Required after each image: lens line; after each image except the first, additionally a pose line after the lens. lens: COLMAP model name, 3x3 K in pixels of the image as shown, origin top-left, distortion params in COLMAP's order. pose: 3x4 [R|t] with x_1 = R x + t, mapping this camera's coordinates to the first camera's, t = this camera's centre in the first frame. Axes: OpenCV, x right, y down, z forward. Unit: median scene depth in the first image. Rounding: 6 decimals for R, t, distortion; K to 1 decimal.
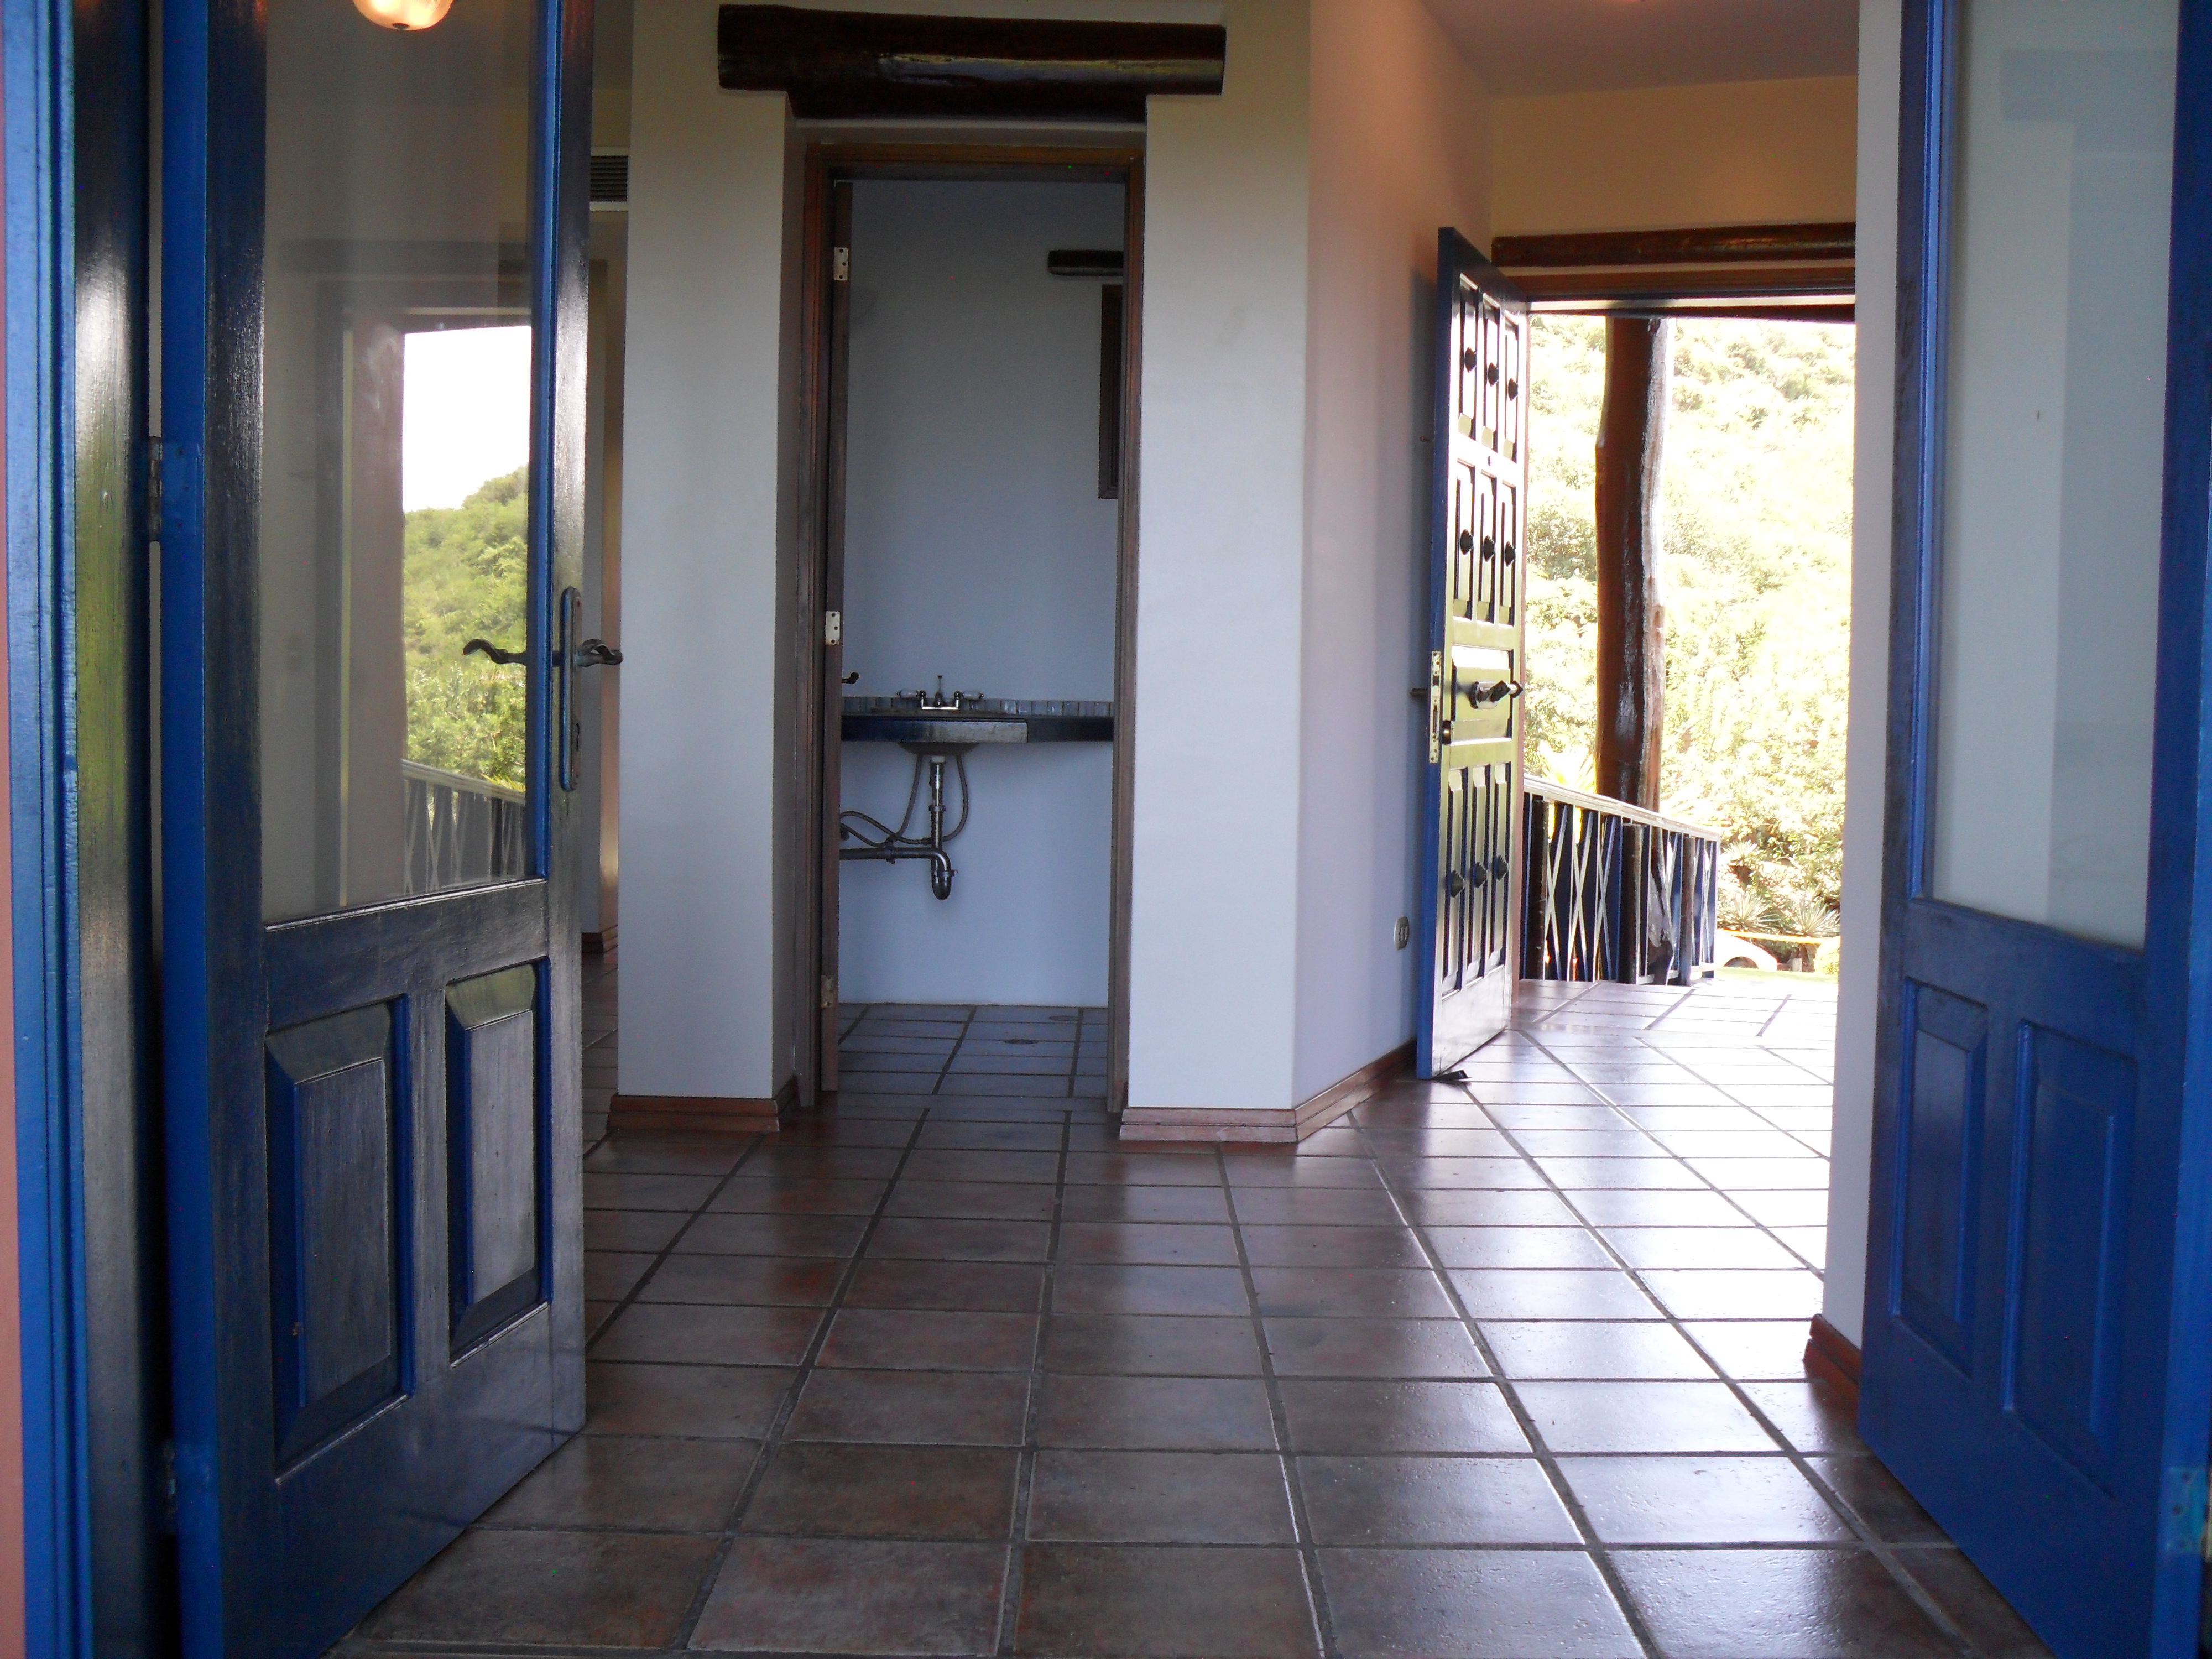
lens RADIAL K [[2299.1, 0, 1112.0], [0, 2299.1, 846.2], [0, 0, 1]] dist [-0.132084, 0.000000]
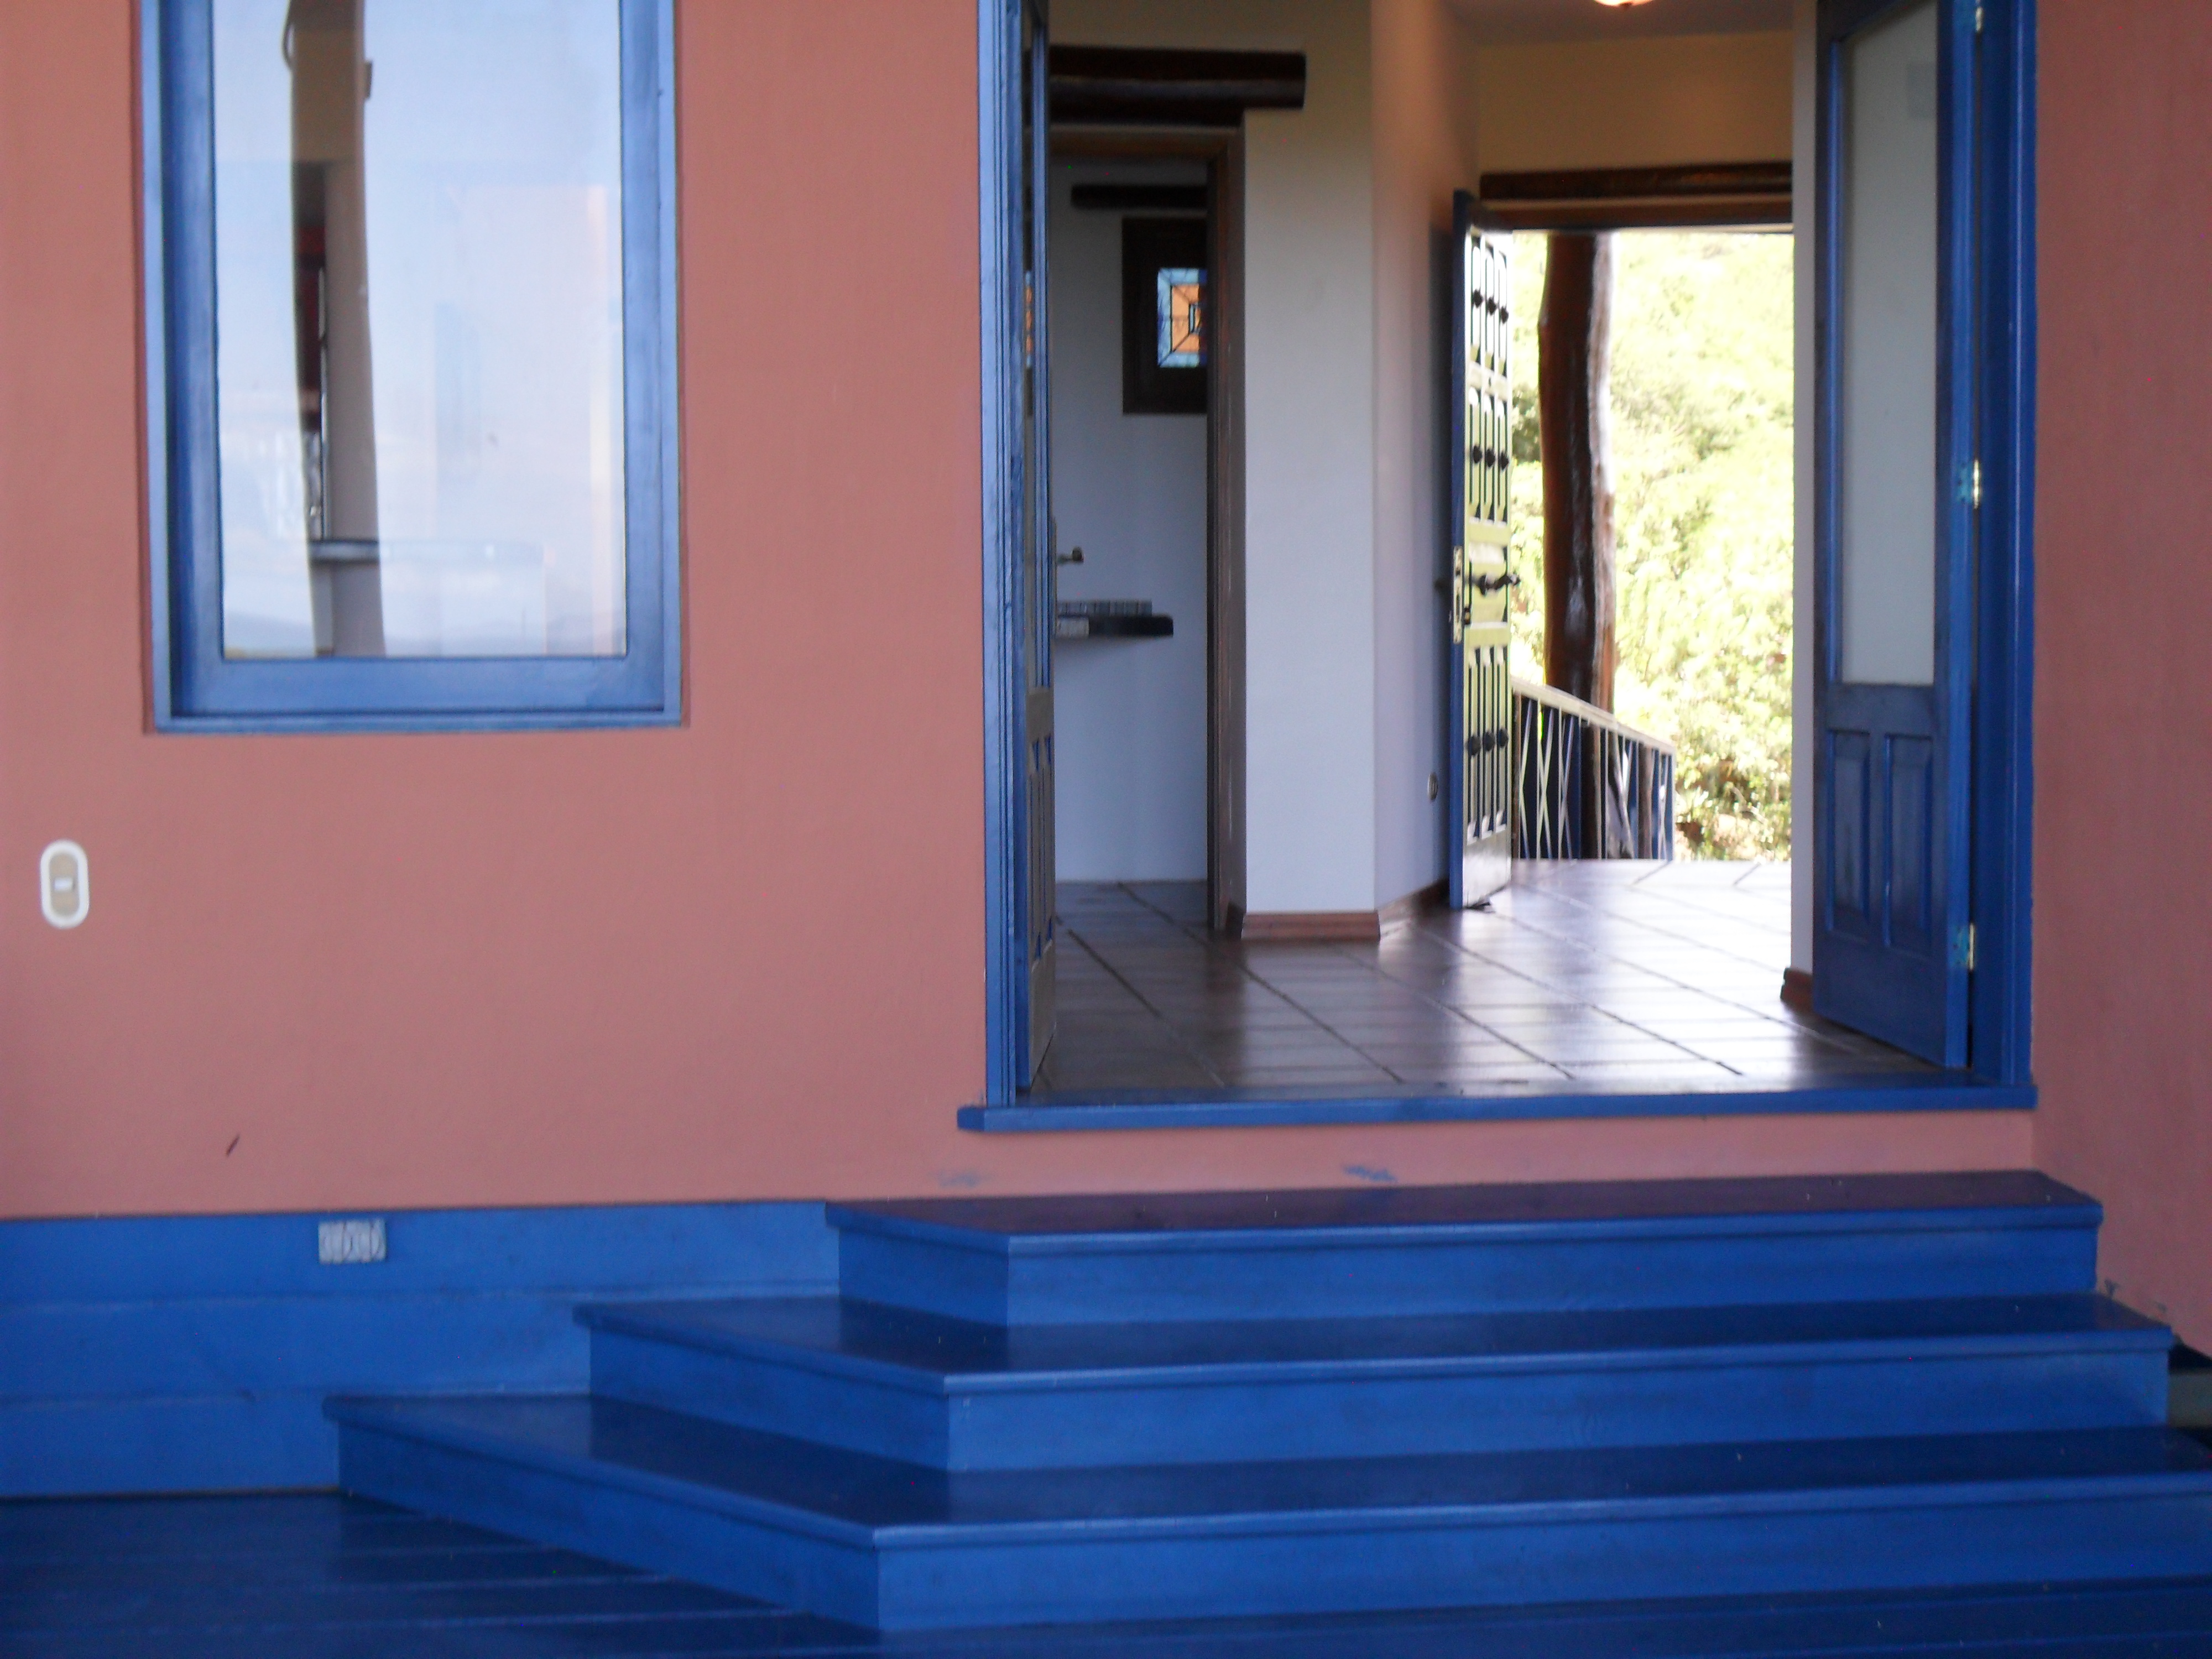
lens RADIAL K [[3505.0, 0, 1102.3], [0, 3505.0, 820.5], [0, 0, 1]] dist [0.030457, 0.000000]
pose [[0.993894, -0.026556, 0.107097, -0.212434], [0.027584, 0.999586, -0.008132, 0.058281], [-0.106837, 0.011036, 0.994215, -0.697332]]
